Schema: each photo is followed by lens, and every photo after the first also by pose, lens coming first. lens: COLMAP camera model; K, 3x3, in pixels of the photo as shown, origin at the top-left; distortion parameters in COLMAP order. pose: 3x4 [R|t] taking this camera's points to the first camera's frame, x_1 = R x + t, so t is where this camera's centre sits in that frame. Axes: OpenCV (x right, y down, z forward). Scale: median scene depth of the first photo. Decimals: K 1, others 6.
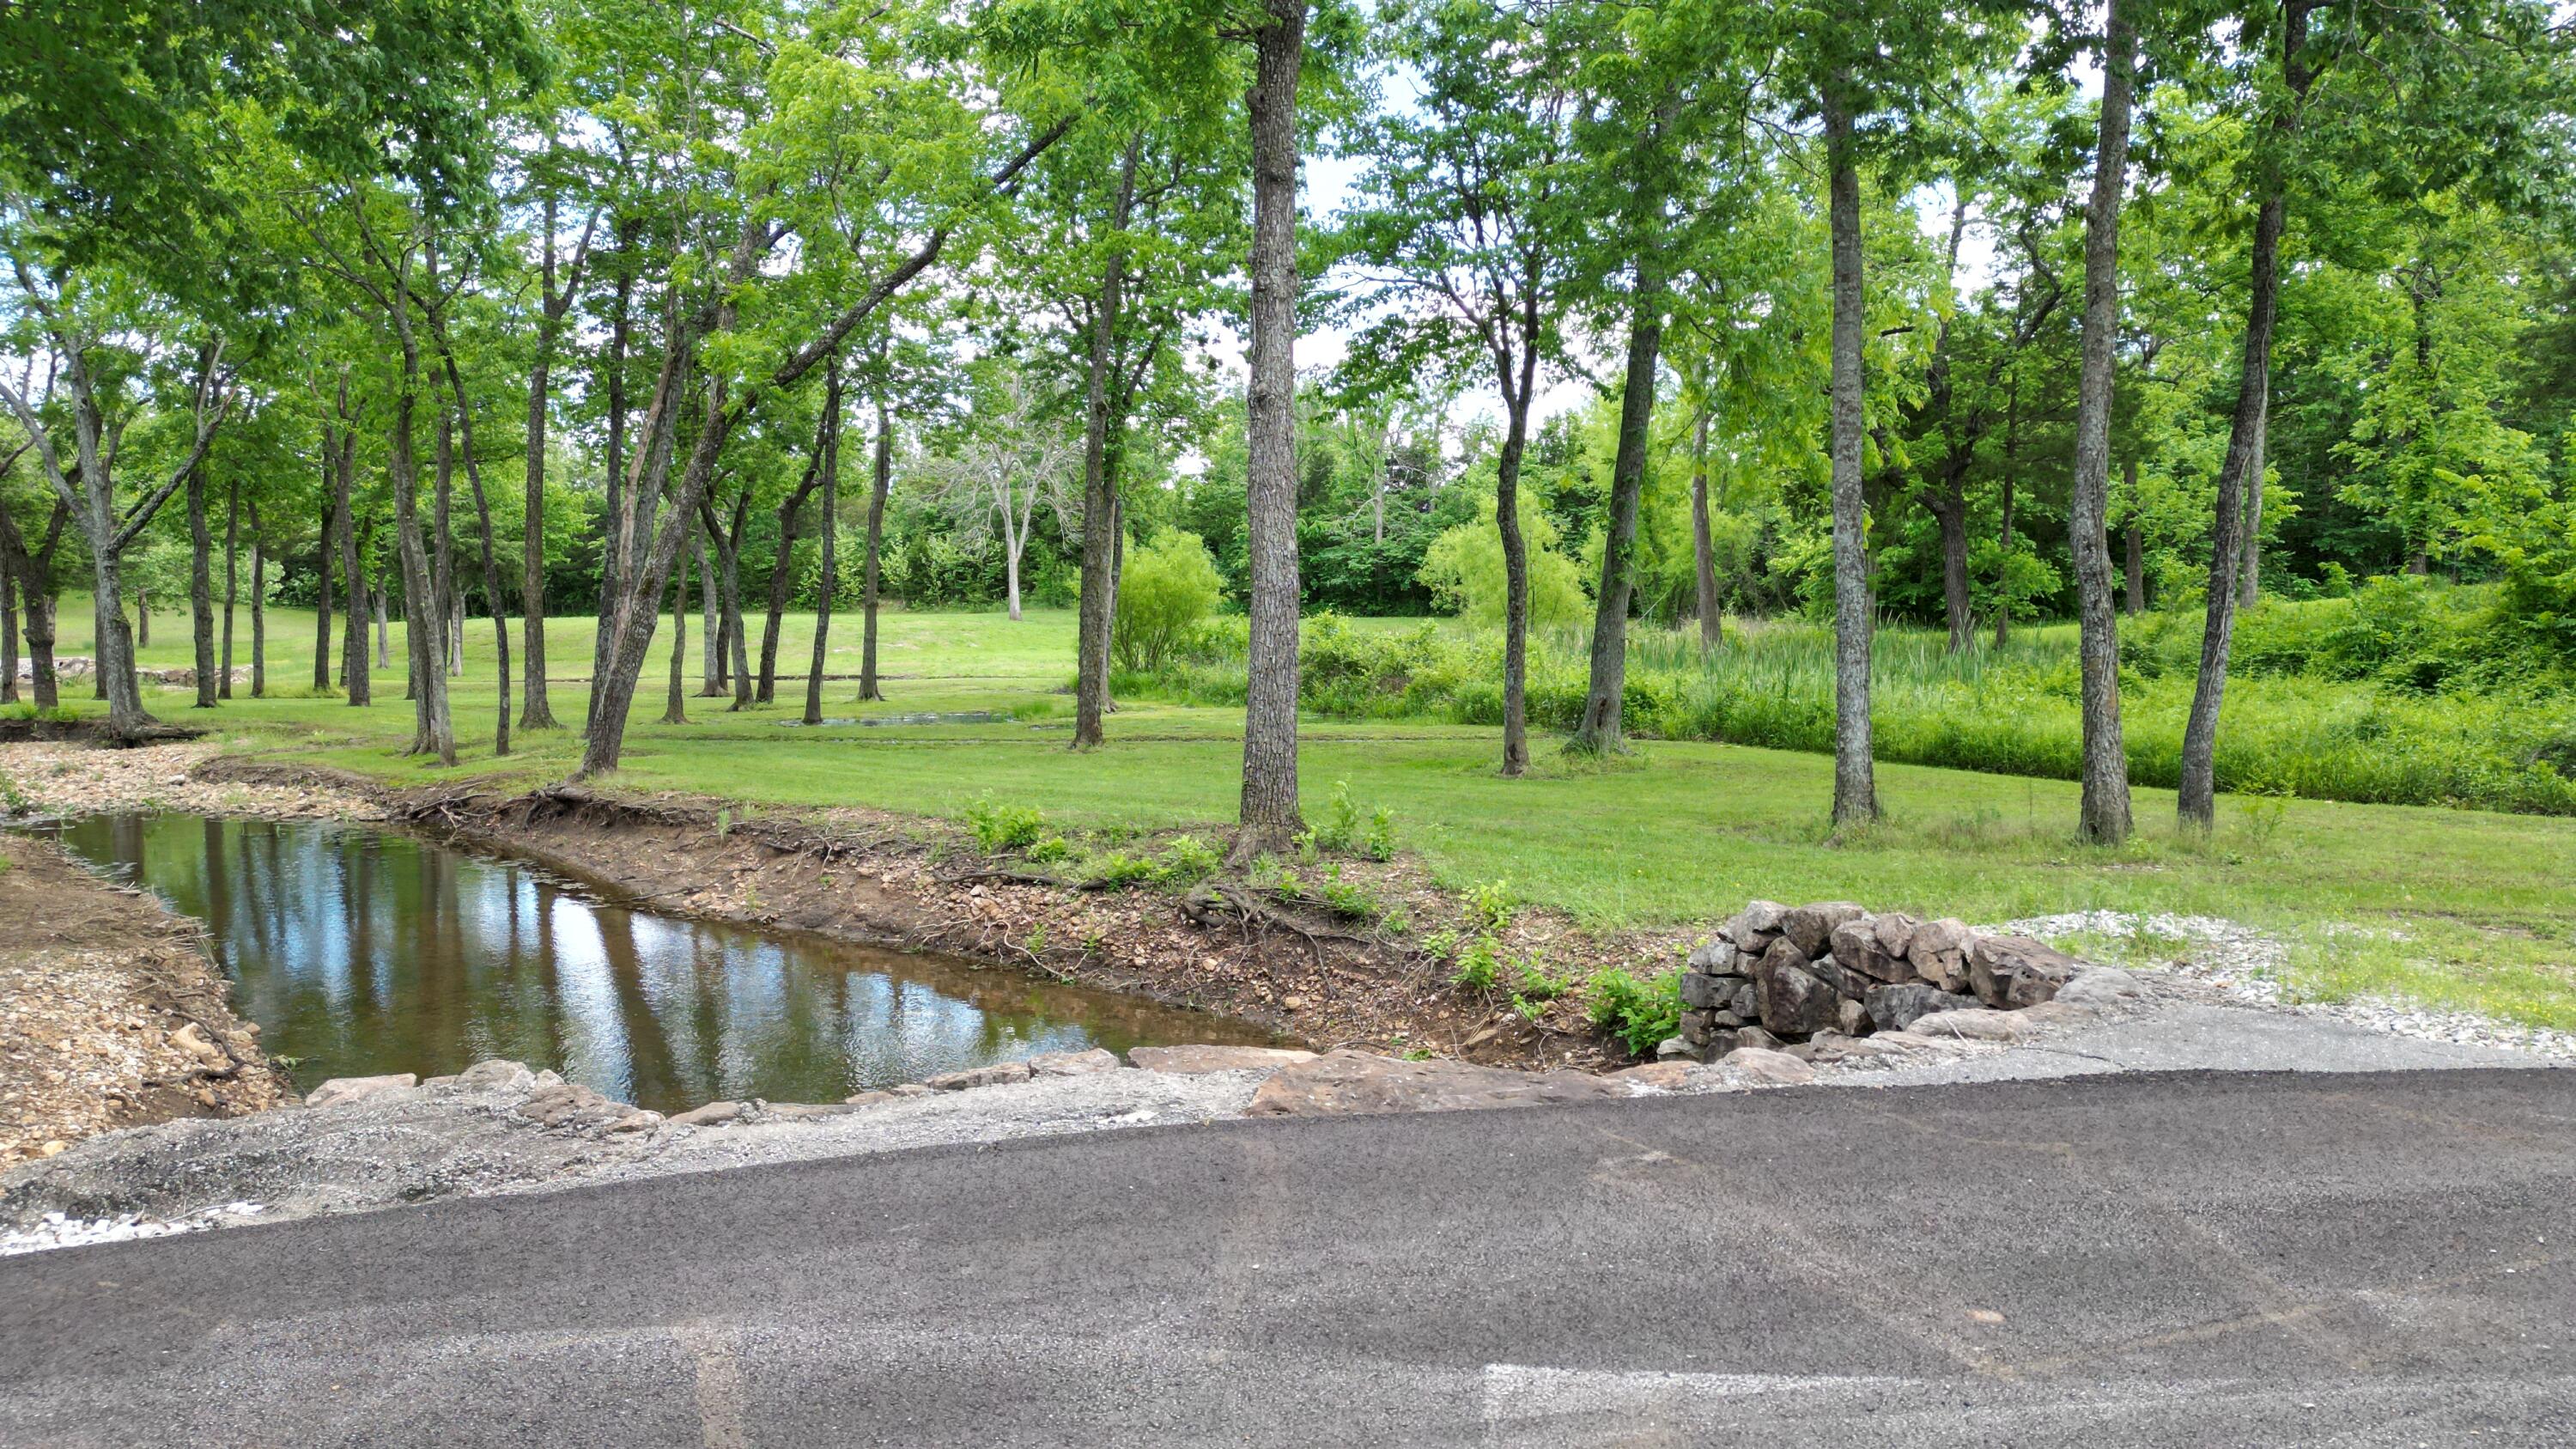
lens RADIAL K [[1843.5, 0, 1289.8], [0, 1843.5, 731.5], [0, 0, 1]] dist [0.056637, -0.037783]
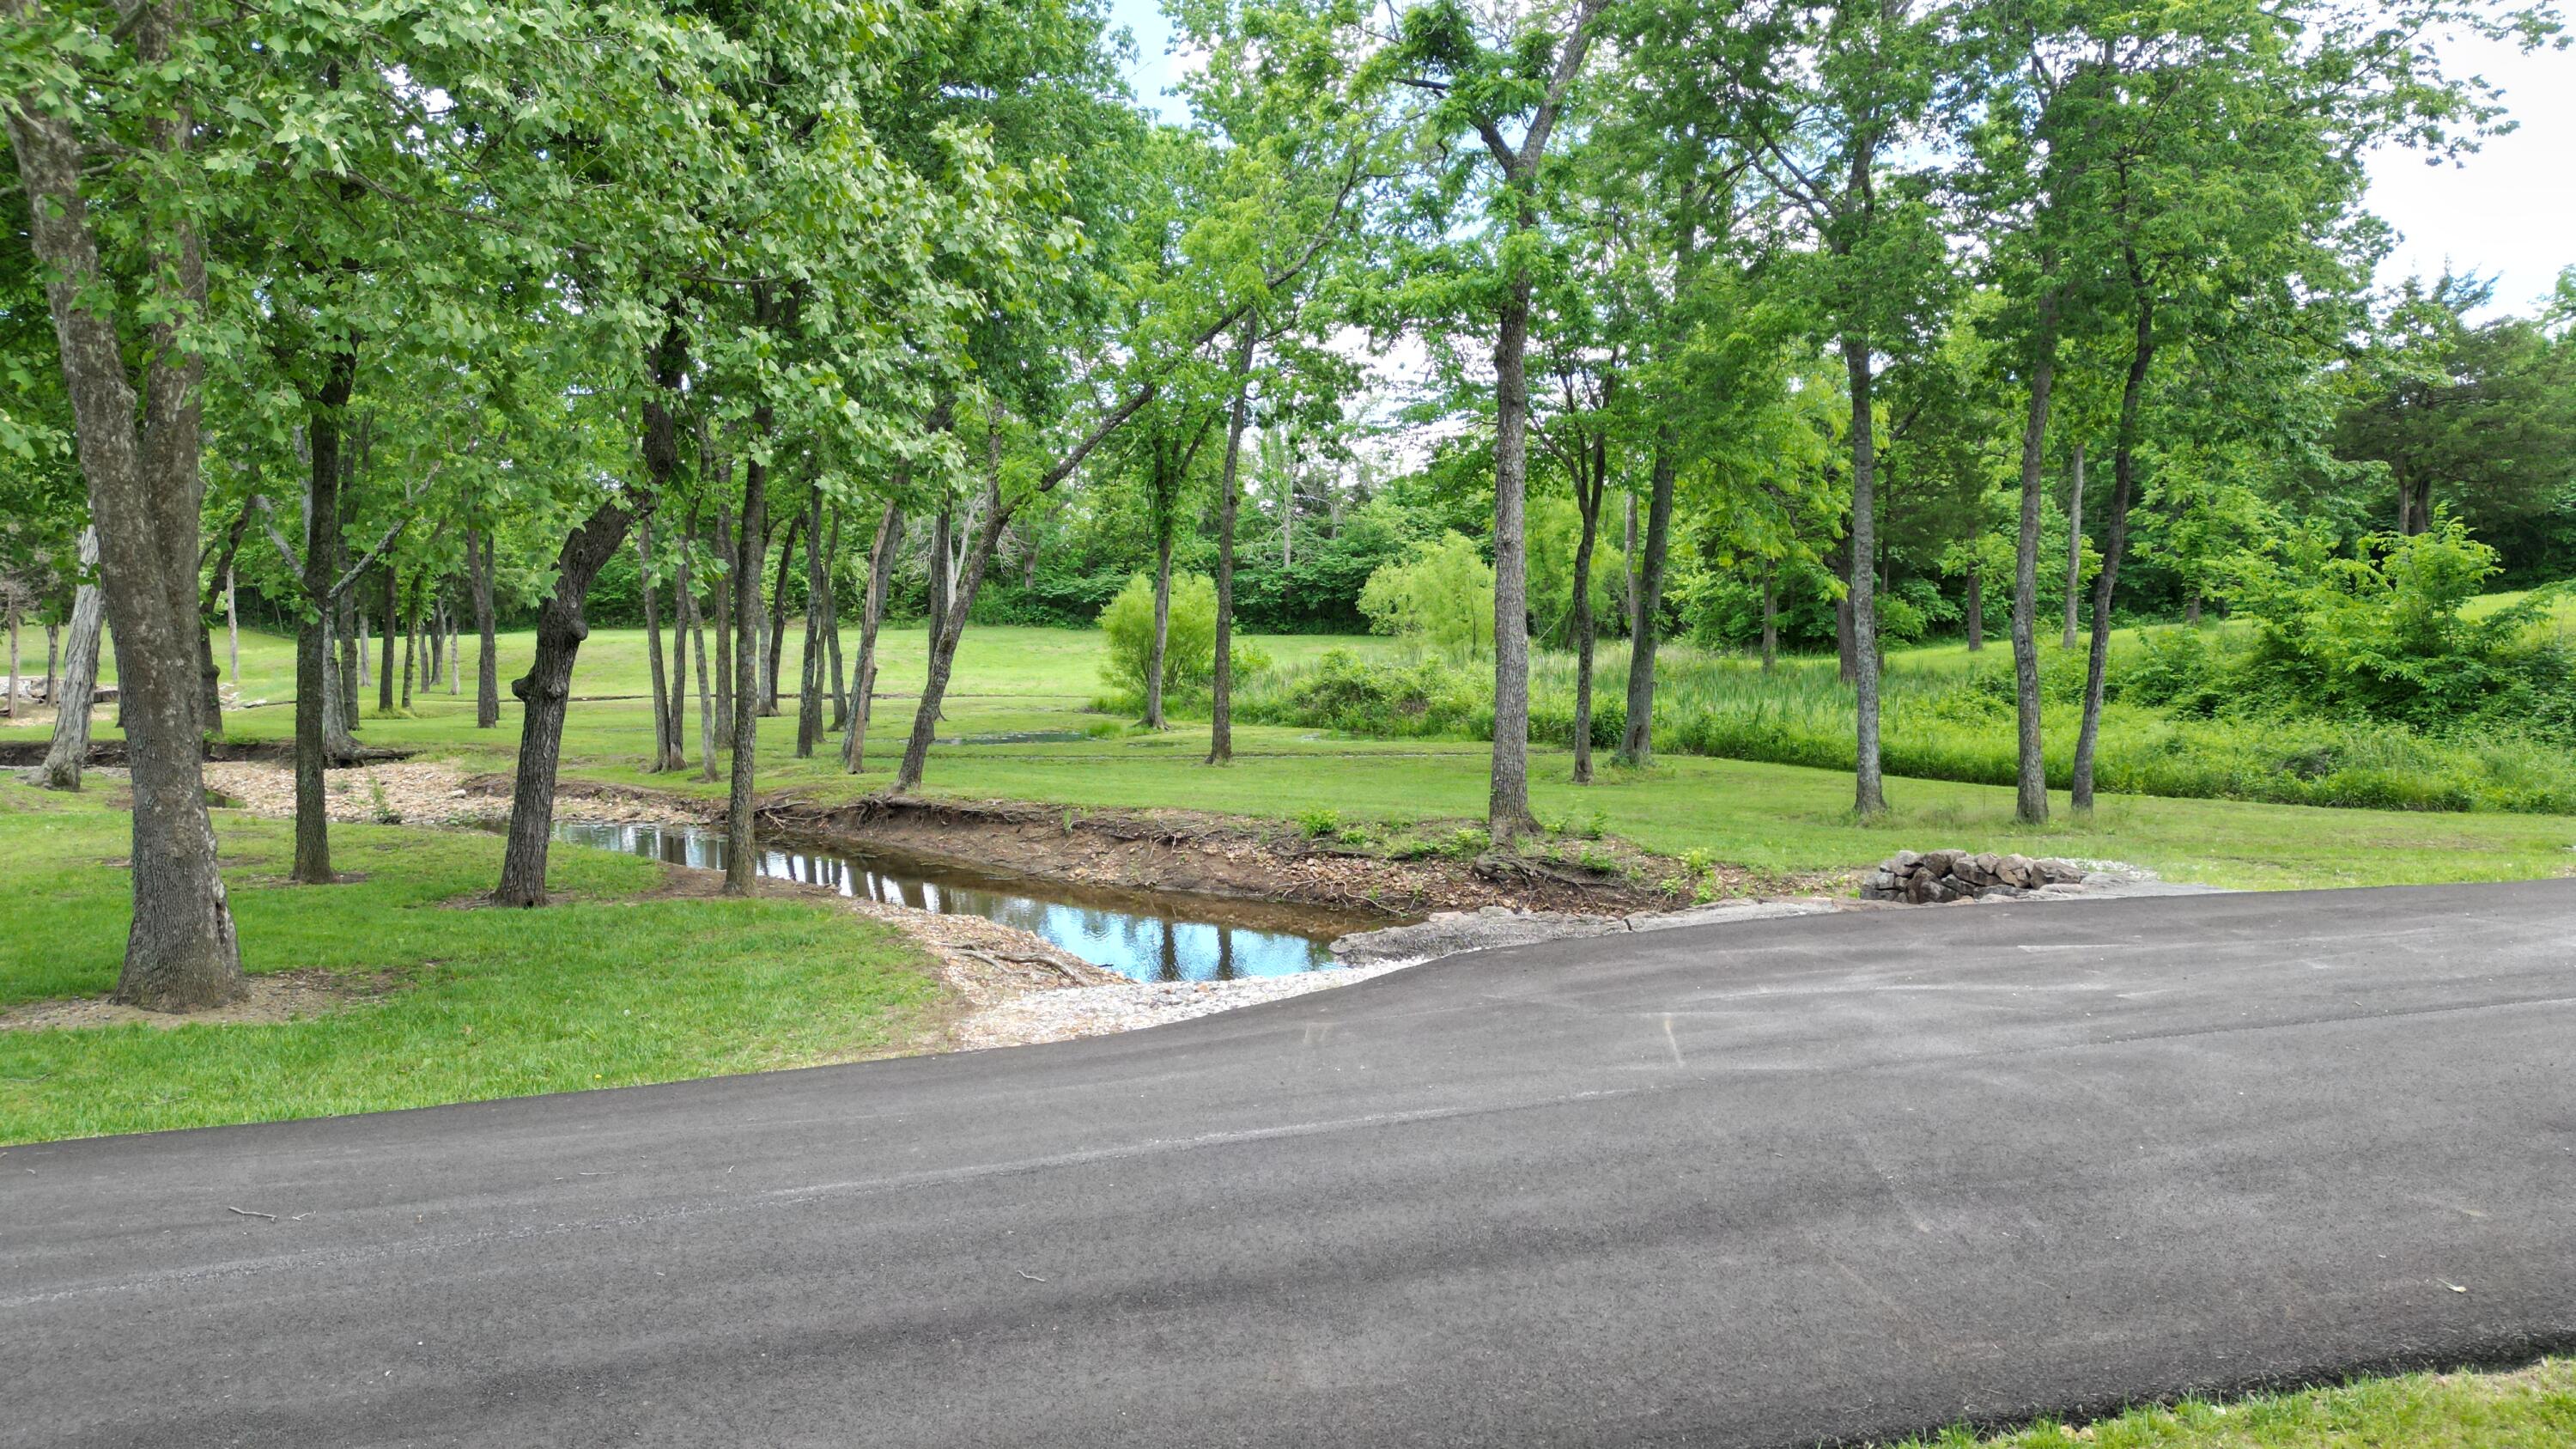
lens RADIAL K [[1843.5, 0, 1281.6], [0, 1843.5, 722.2], [0, 0, 1]] dist [0.056637, -0.037783]
pose [[0.995734, -0.004391, 0.092169, -0.240752], [0.004983, 0.999968, -0.006186, -0.014394], [-0.092139, 0.006619, 0.995724, -0.368735]]
